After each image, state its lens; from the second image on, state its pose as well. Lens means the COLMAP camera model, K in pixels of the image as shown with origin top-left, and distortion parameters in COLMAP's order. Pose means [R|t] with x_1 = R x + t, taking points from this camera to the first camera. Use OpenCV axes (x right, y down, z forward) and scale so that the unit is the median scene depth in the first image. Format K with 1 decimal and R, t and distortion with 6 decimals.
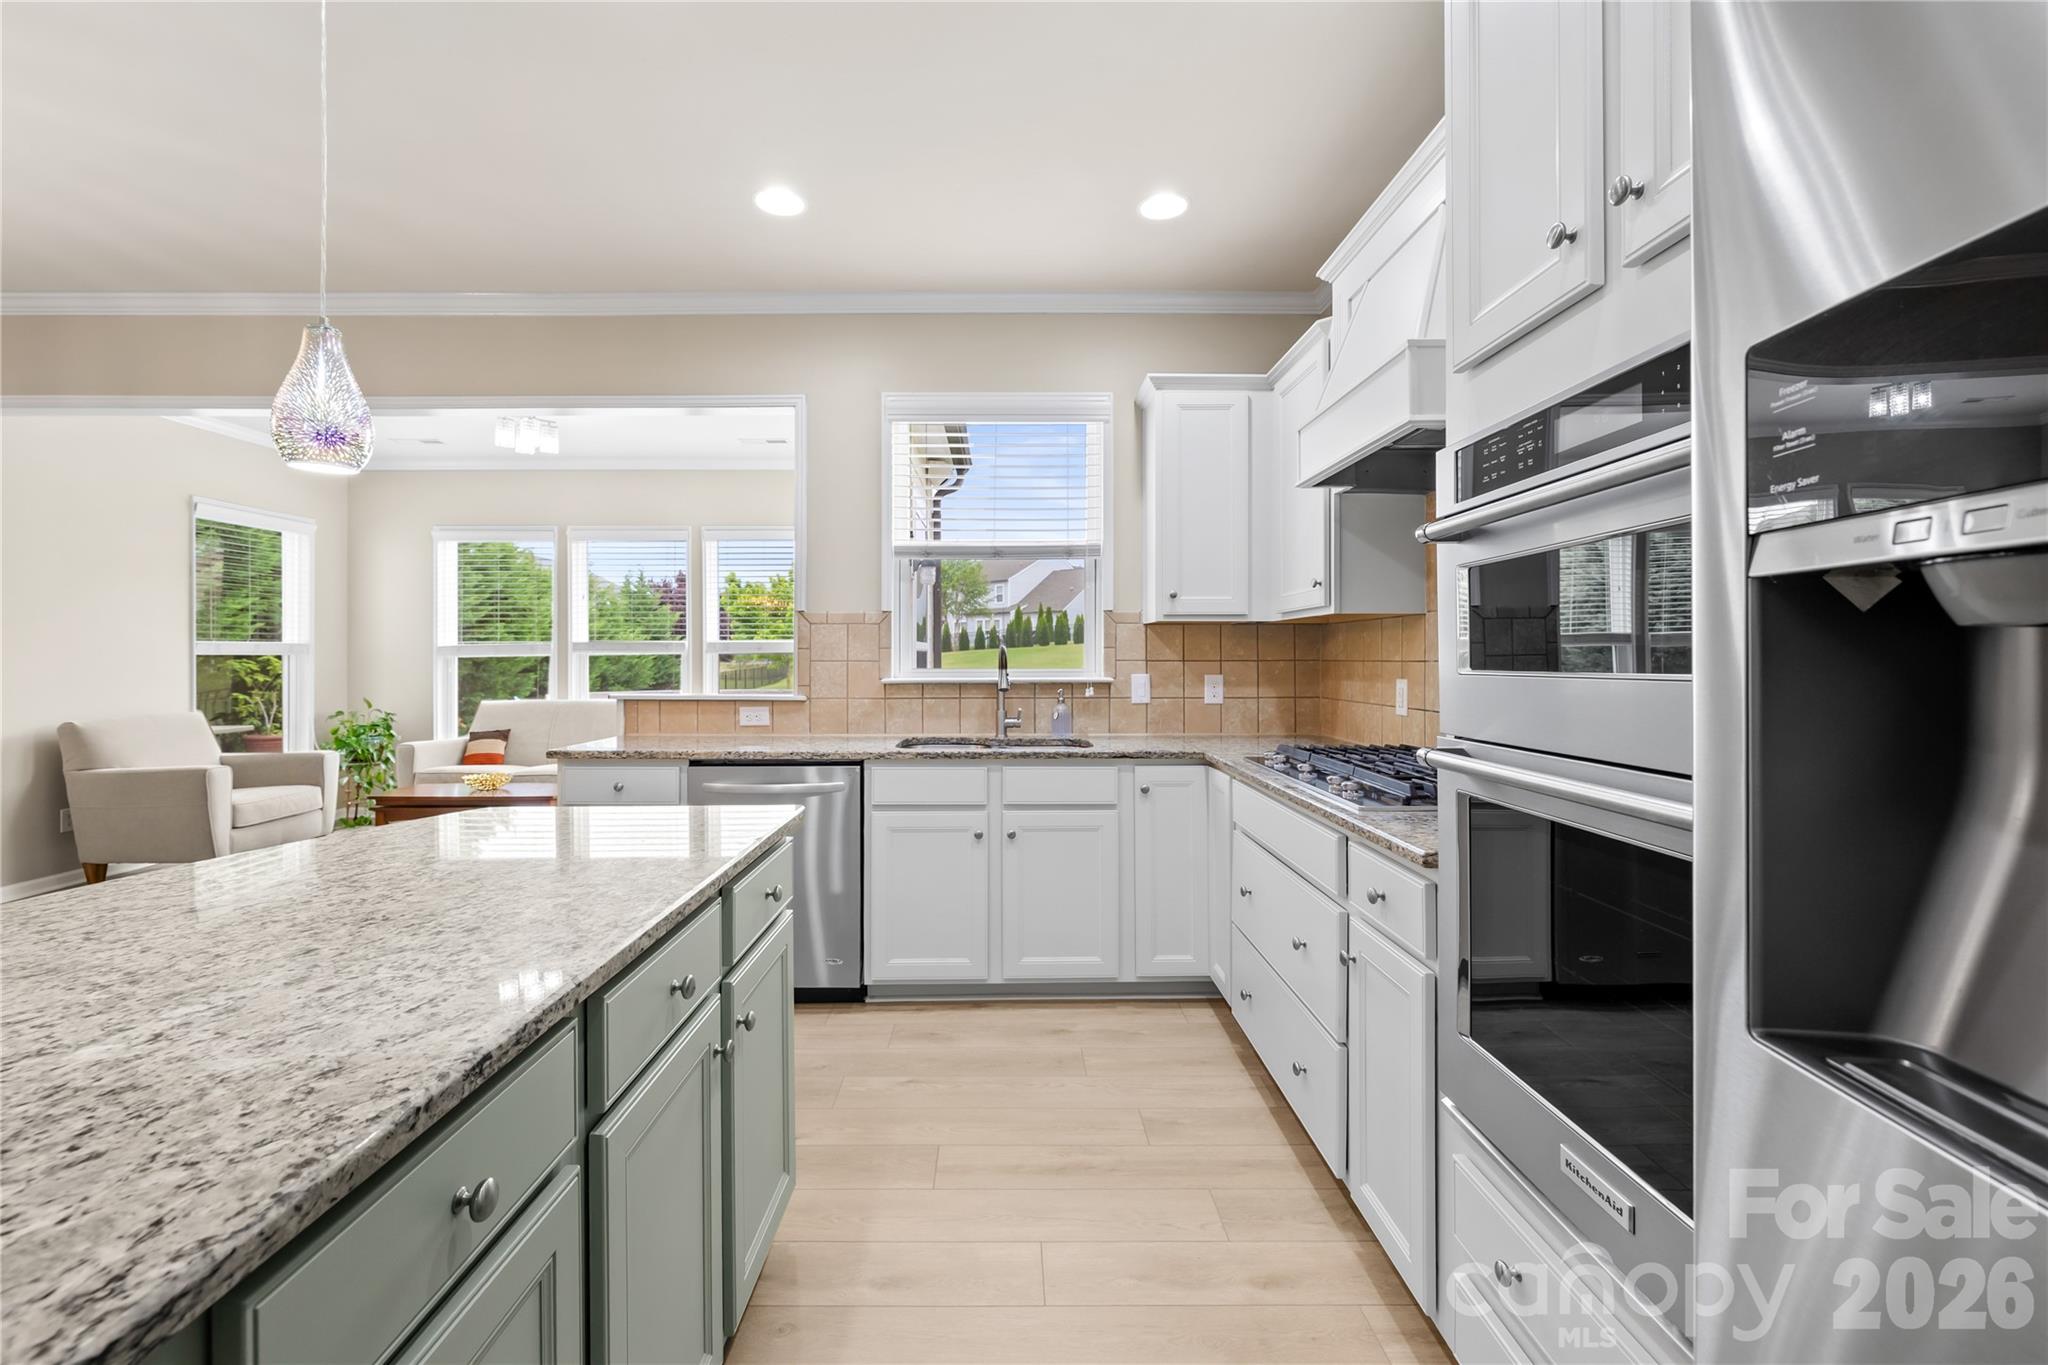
lens RADIAL K [[861.2, 0, 1011.1], [0, 861.2, 657.1], [0, 0, 1]] dist [0.000220, -0.000624]
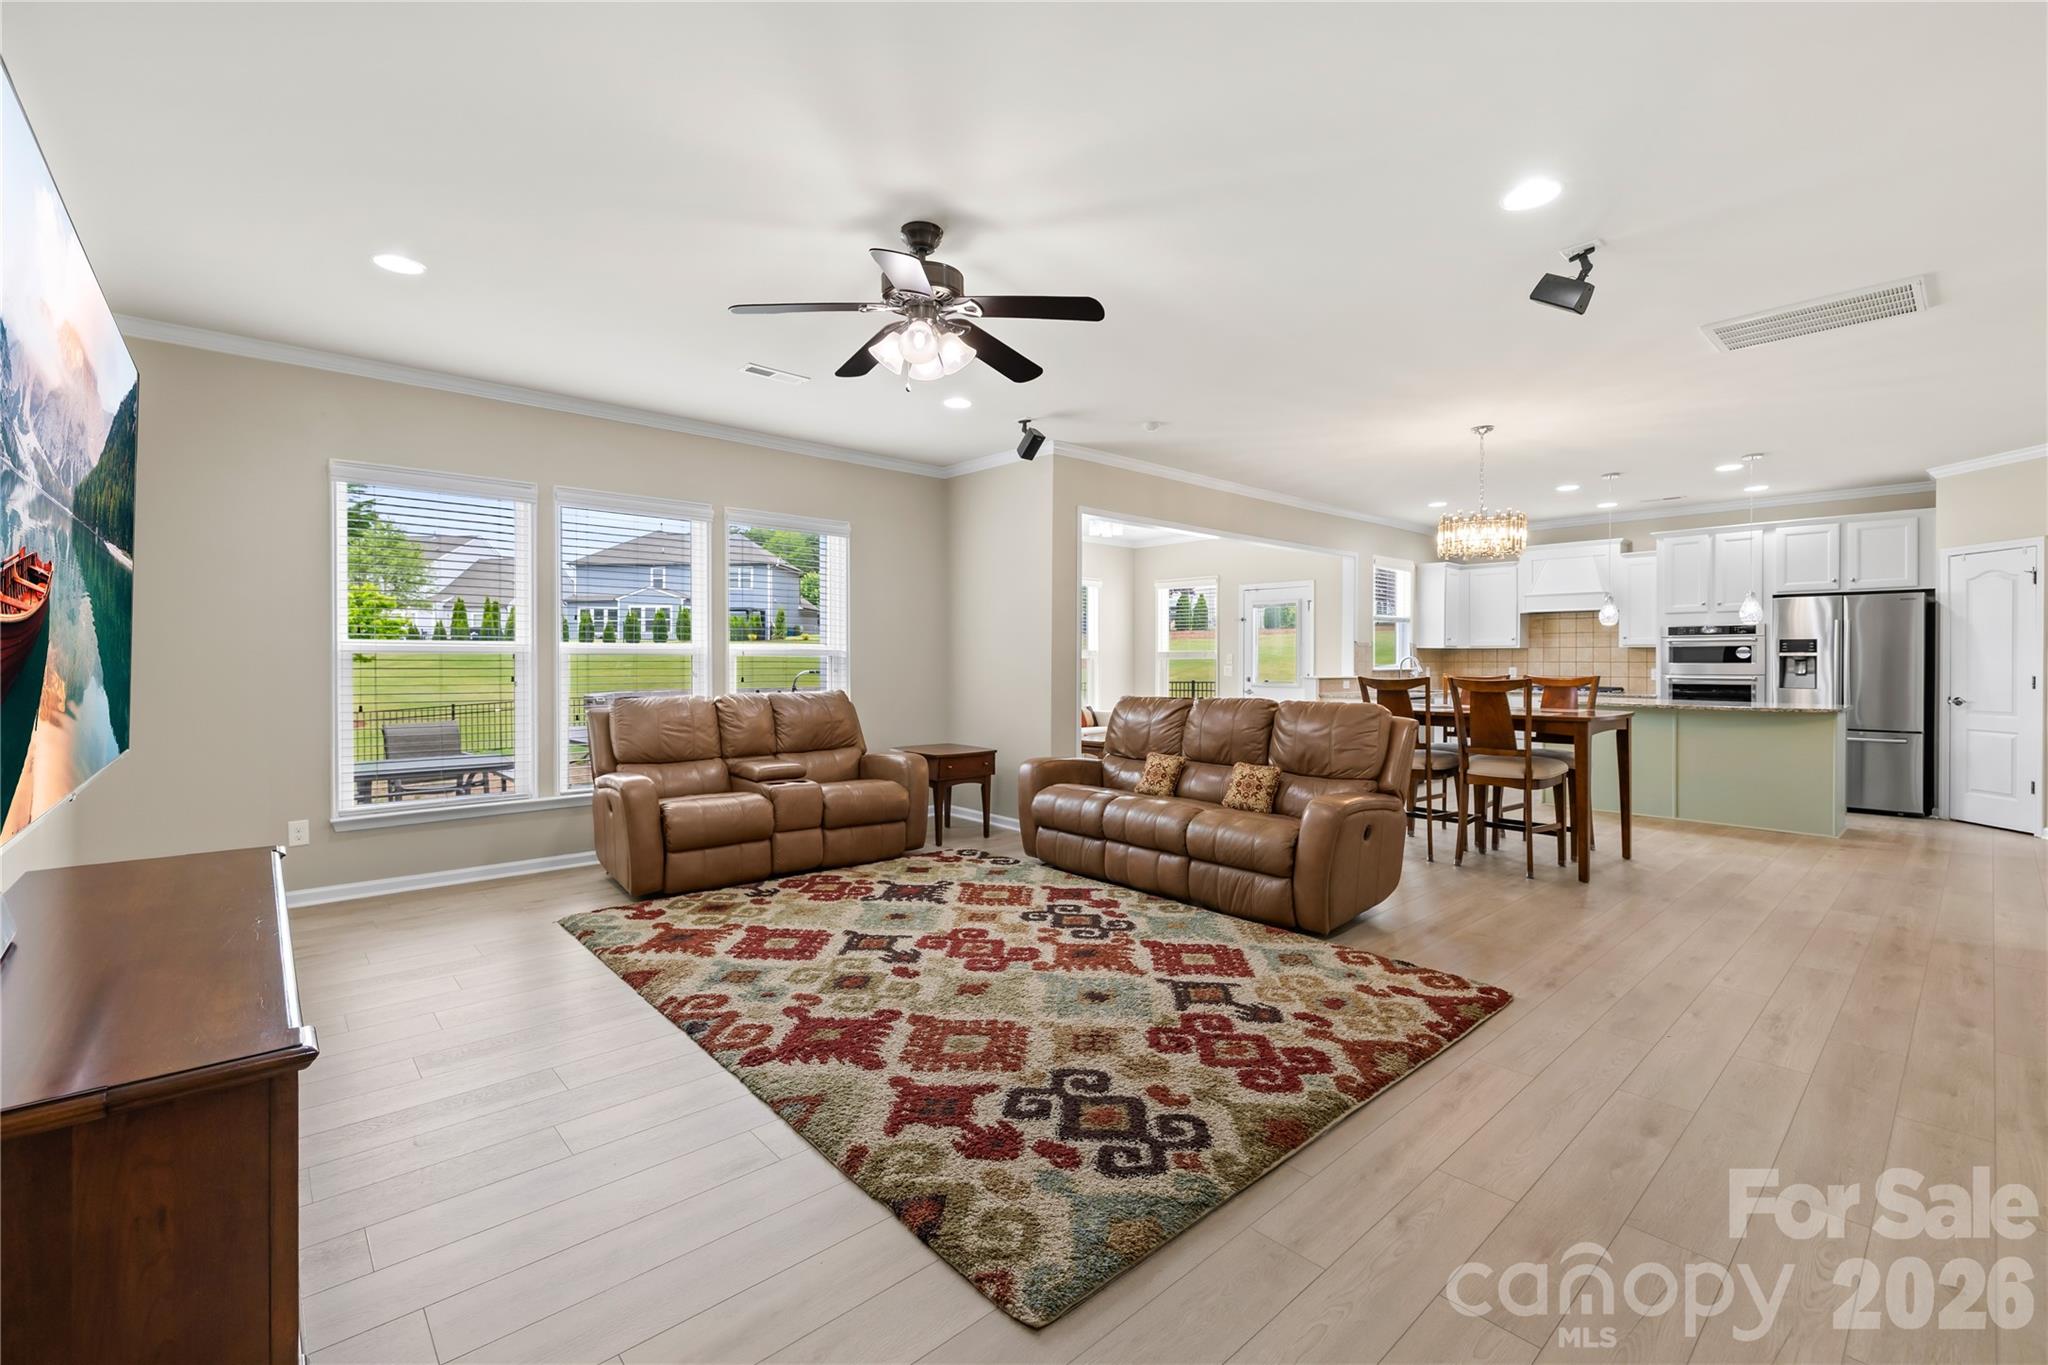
lens RADIAL K [[861.2, 0, 1011.2], [0, 861.2, 665.7], [0, 0, 1]] dist [0.000220, -0.000624]
pose [[0.756916, -0.002840, 0.653507, -1.978731], [-0.002241, 0.999973, 0.006941, 0.000565], [-0.653509, -0.006719, 0.756889, -0.161946]]
